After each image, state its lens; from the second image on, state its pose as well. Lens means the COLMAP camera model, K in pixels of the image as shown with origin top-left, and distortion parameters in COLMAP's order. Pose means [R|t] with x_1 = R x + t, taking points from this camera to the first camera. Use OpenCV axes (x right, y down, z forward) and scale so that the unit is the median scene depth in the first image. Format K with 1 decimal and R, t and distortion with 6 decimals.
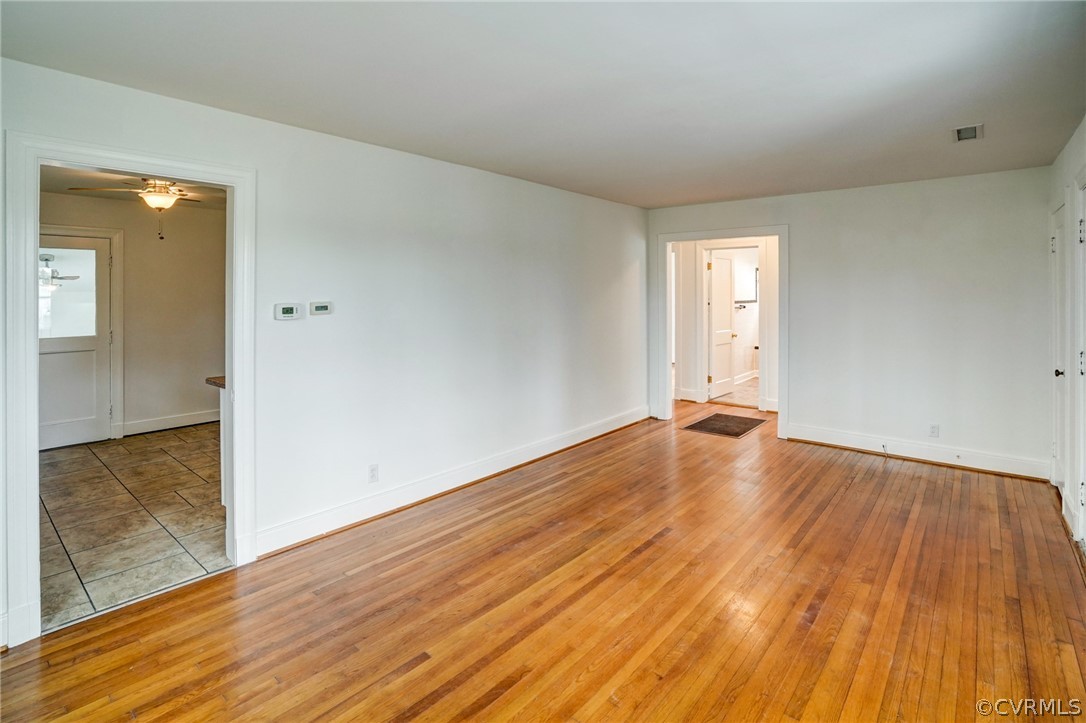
lens RADIAL K [[521.1, 0, 548.9], [0, 521.1, 296.2], [0, 0, 1]] dist [-0.048535, 0.013119]
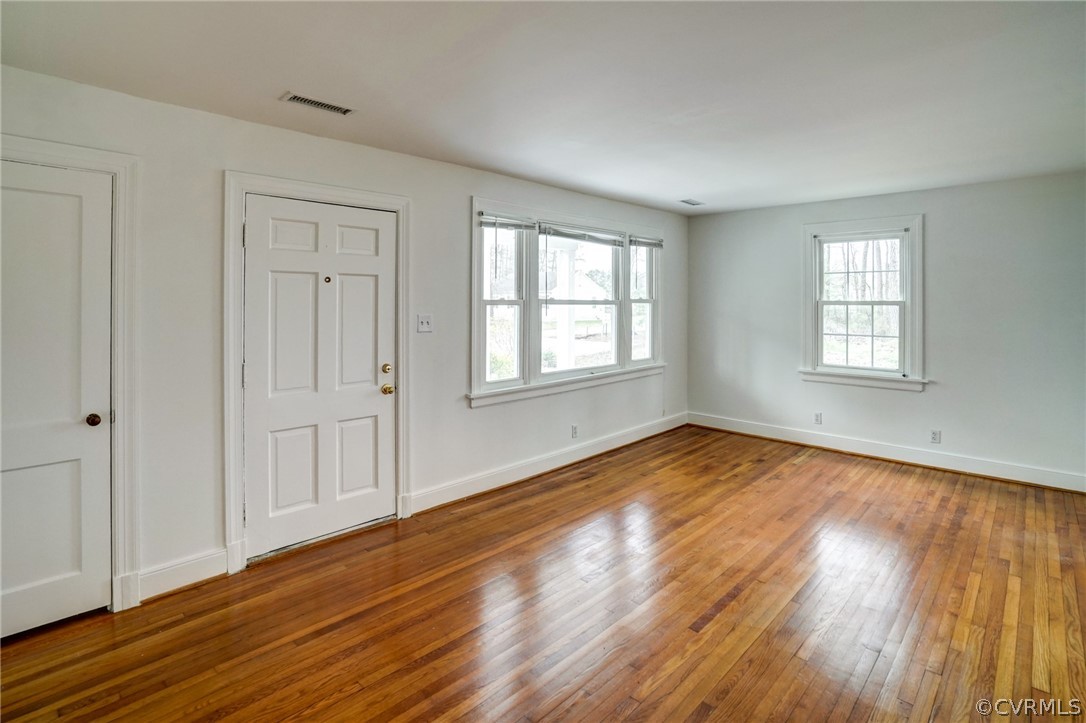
lens RADIAL K [[521.1, 0, 547.7], [0, 521.1, 307.1], [0, 0, 1]] dist [-0.048535, 0.013119]
pose [[-0.997968, -0.002595, 0.063667, 0.471065], [-0.001667, 0.999892, 0.014627, -0.007073], [-0.063698, 0.014491, -0.997864, 2.058376]]
